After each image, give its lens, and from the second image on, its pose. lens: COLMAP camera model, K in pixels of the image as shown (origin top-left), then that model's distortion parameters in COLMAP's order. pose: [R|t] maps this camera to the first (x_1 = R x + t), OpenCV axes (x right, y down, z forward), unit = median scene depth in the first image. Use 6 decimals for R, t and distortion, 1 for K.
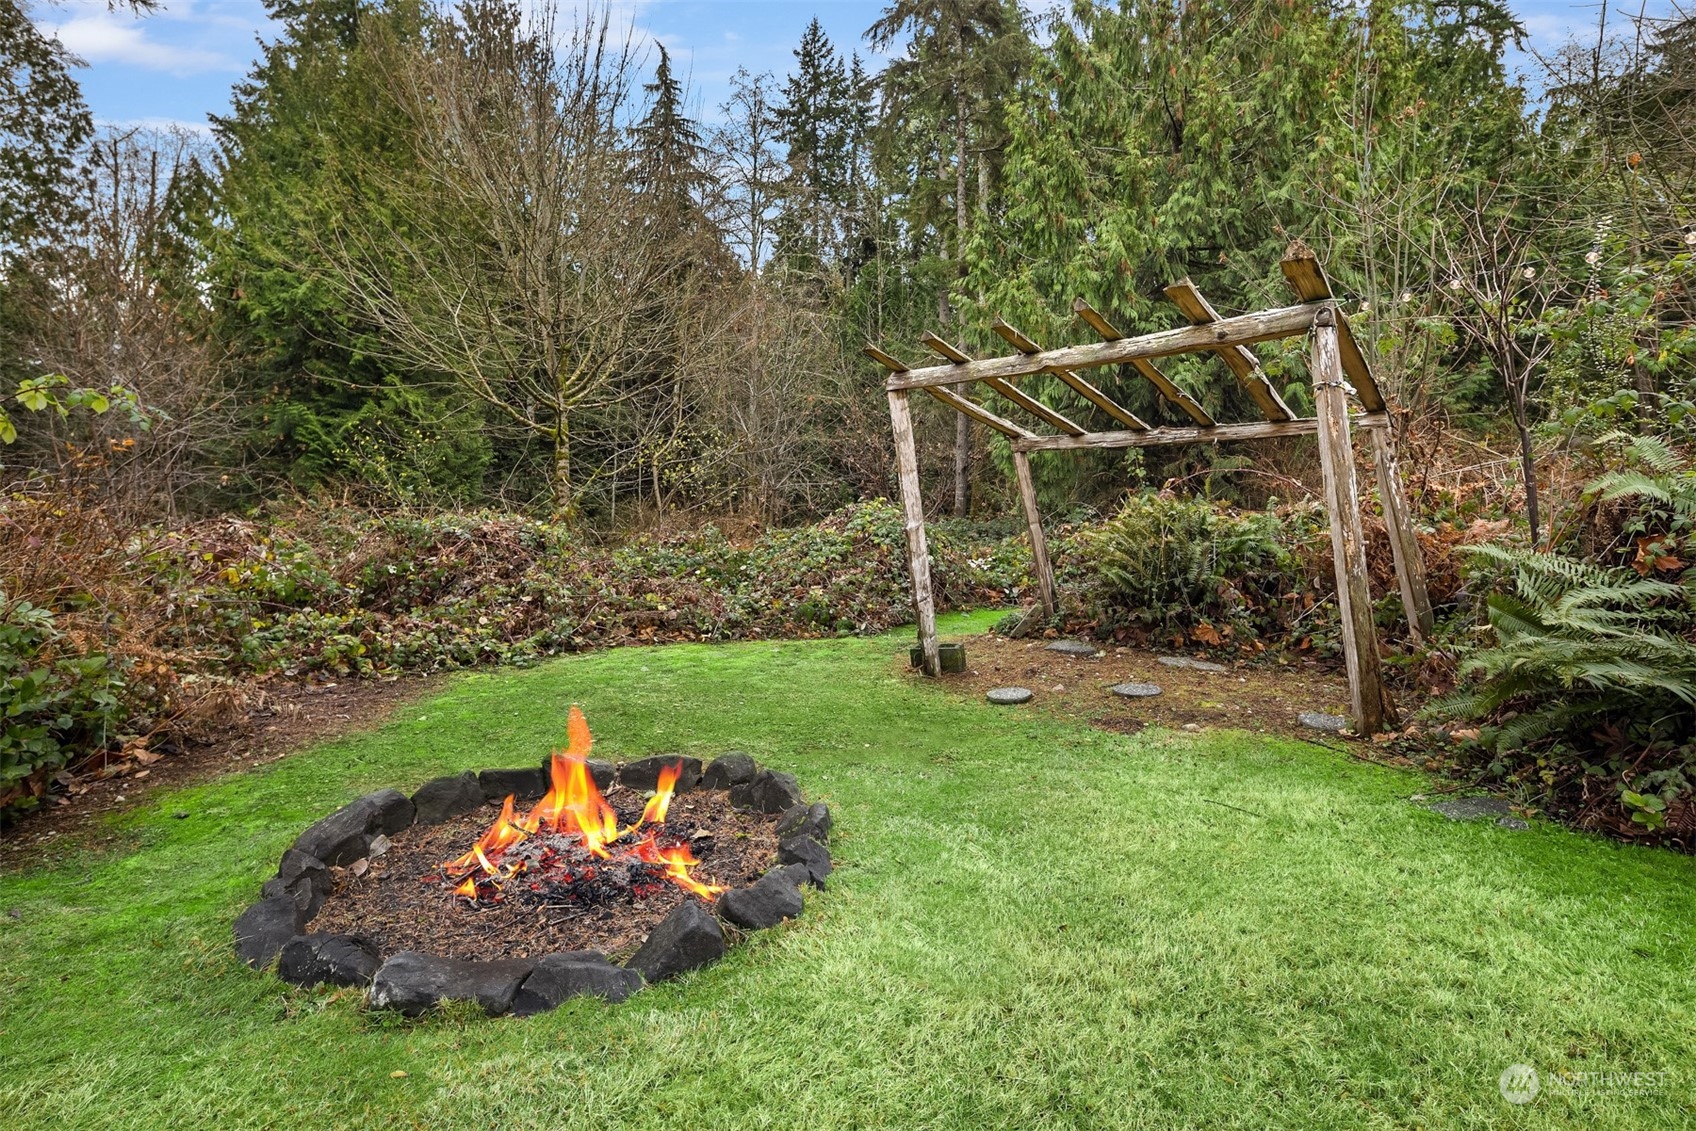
lens RADIAL K [[817.7, 0, 842.6], [0, 817.7, 469.4], [0, 0, 1]] dist [-0.001440, -0.000210]
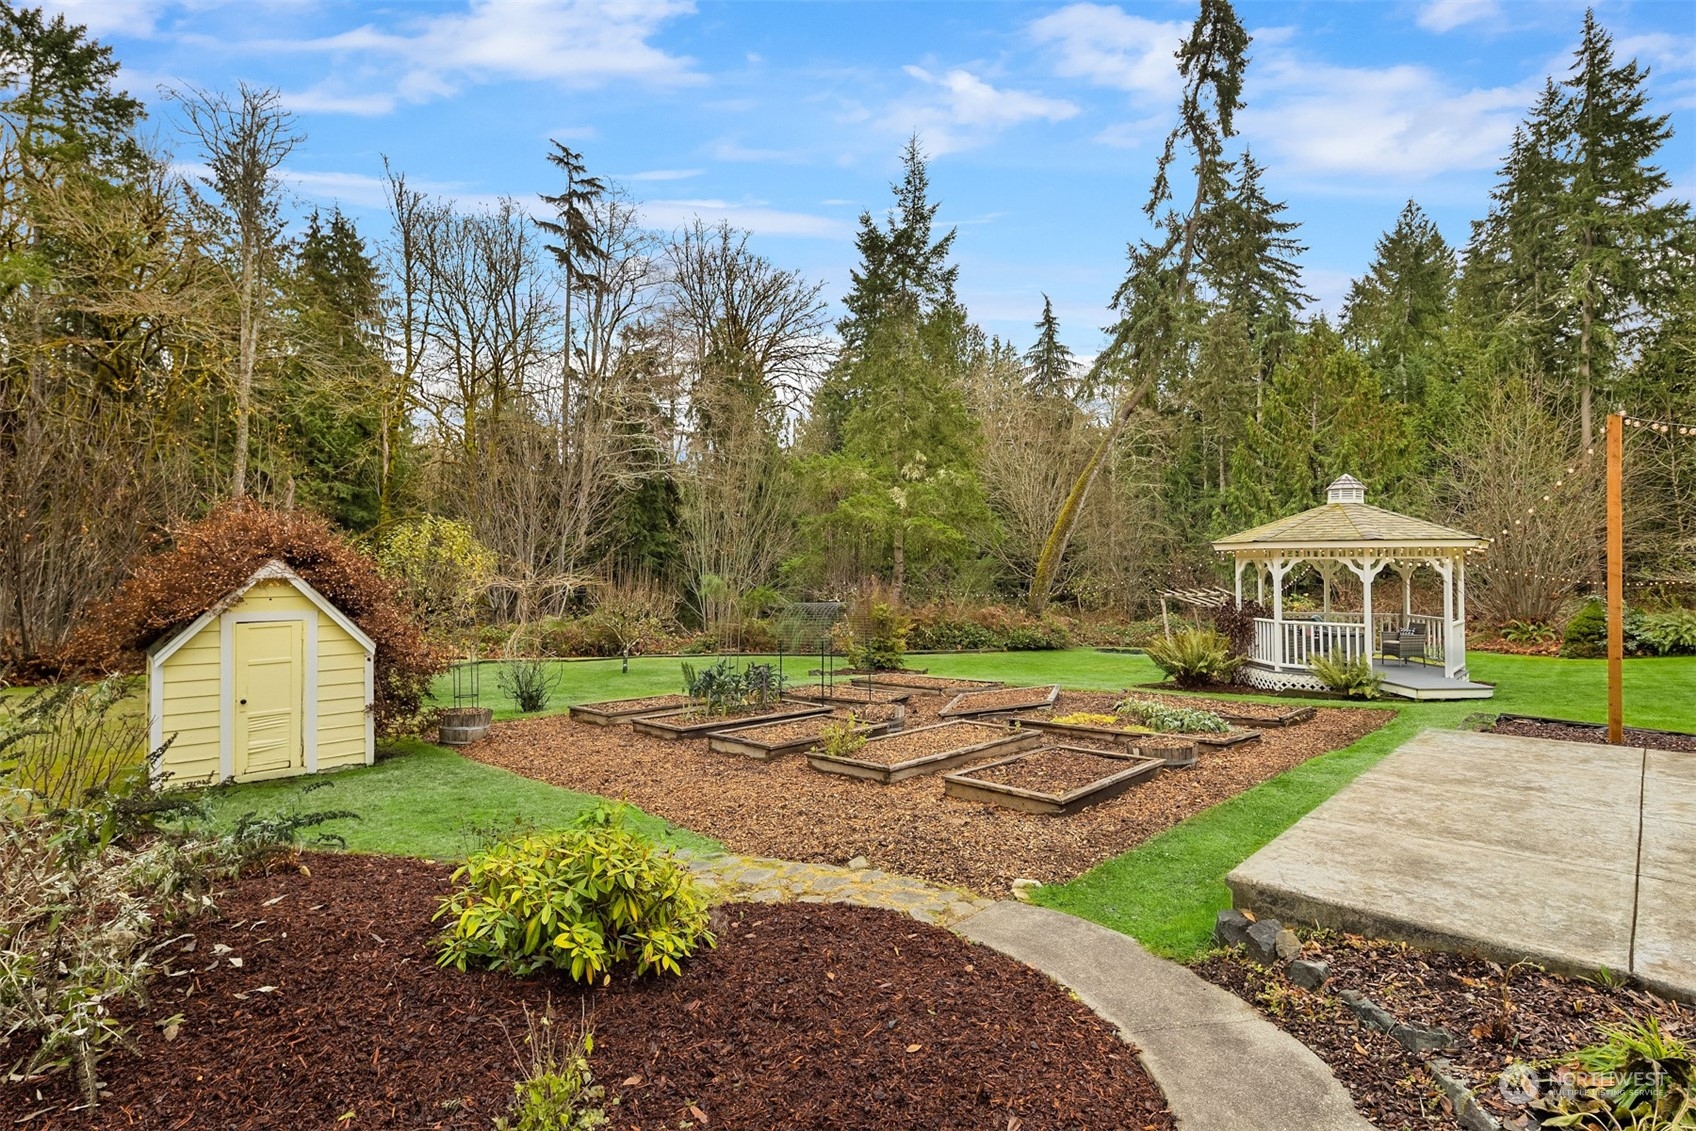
lens RADIAL K [[828.3, 0, 854.7], [0, 828.3, 554.2], [0, 0, 1]] dist [0.001423, -0.000193]
pose [[0.925373, 0.000847, -0.379057, 0.119675], [-0.000458, 0.999999, 0.001116, -0.177644], [0.379058, -0.000859, 0.925373, -2.205322]]
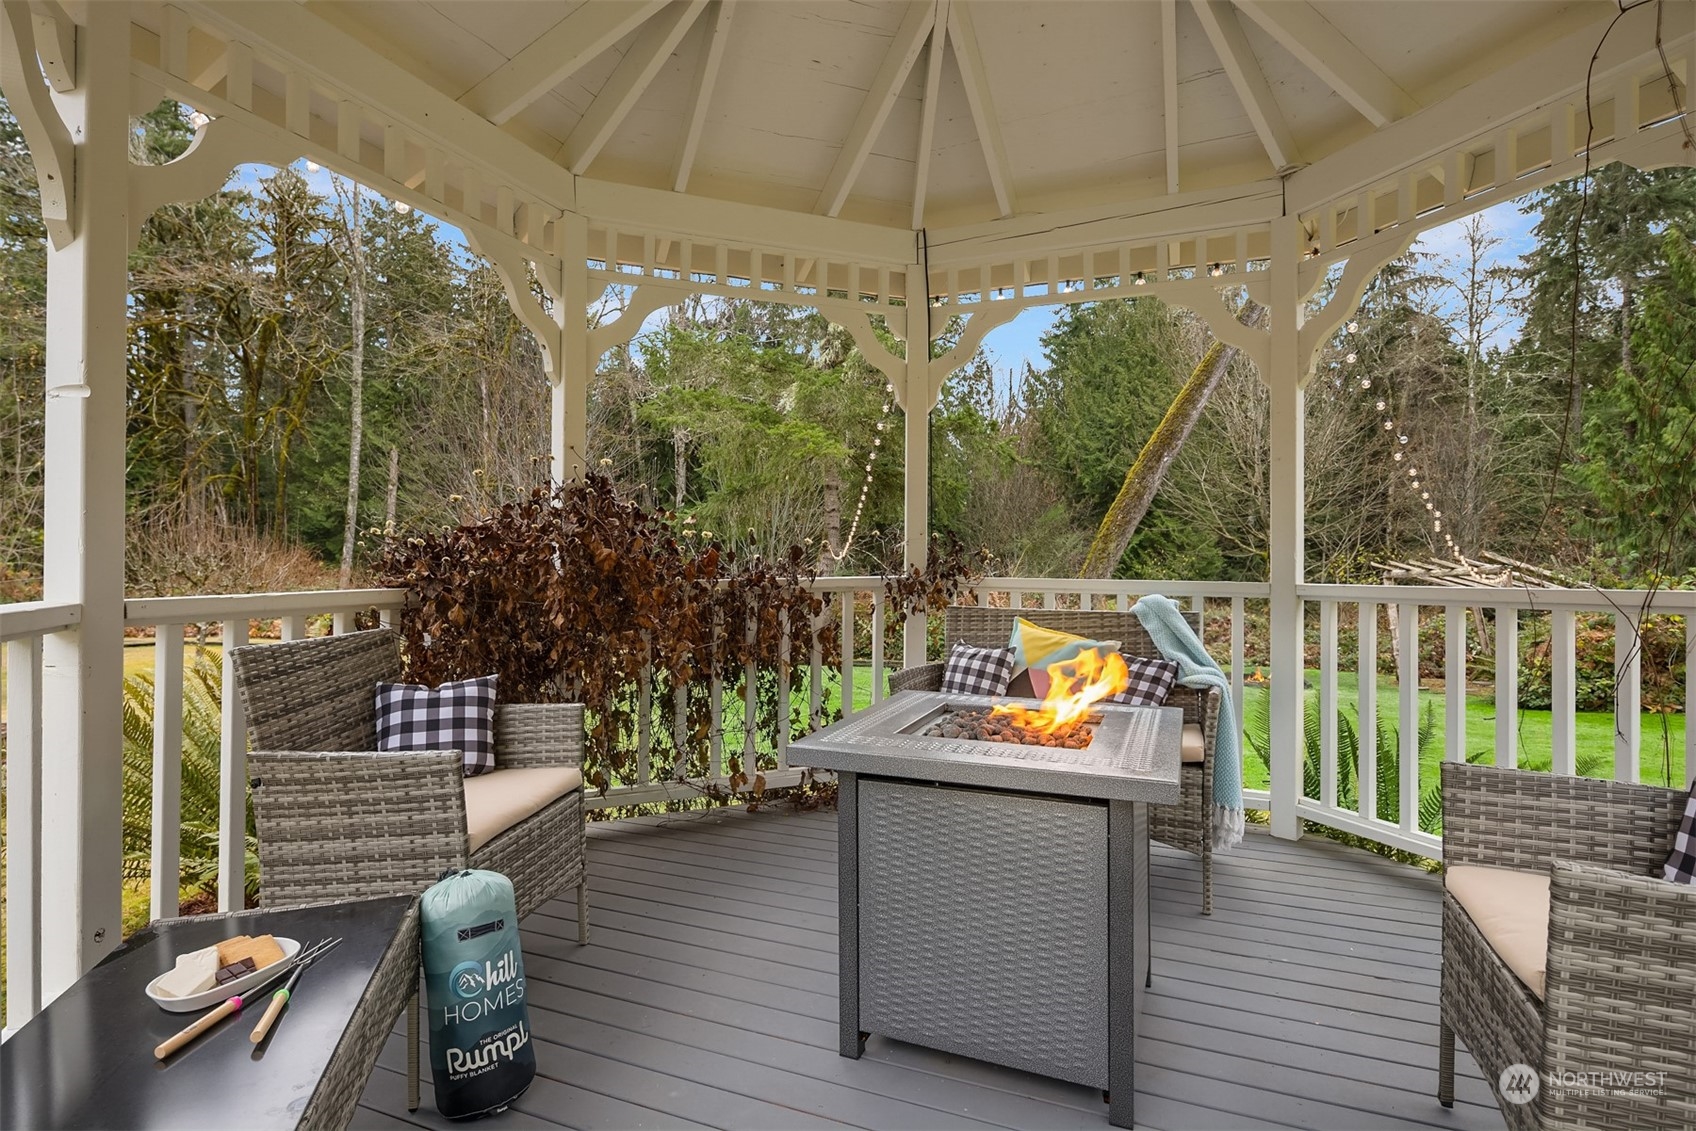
lens RADIAL K [[828.3, 0, 854.7], [0, 828.3, 554.2], [0, 0, 1]] dist [0.001423, -0.000193]
pose [[0.687062, 0.001146, -0.726598, 0.390315], [0.005345, 0.999964, 0.006632, -0.092119], [0.726579, -0.008441, 0.687031, -0.999503]]
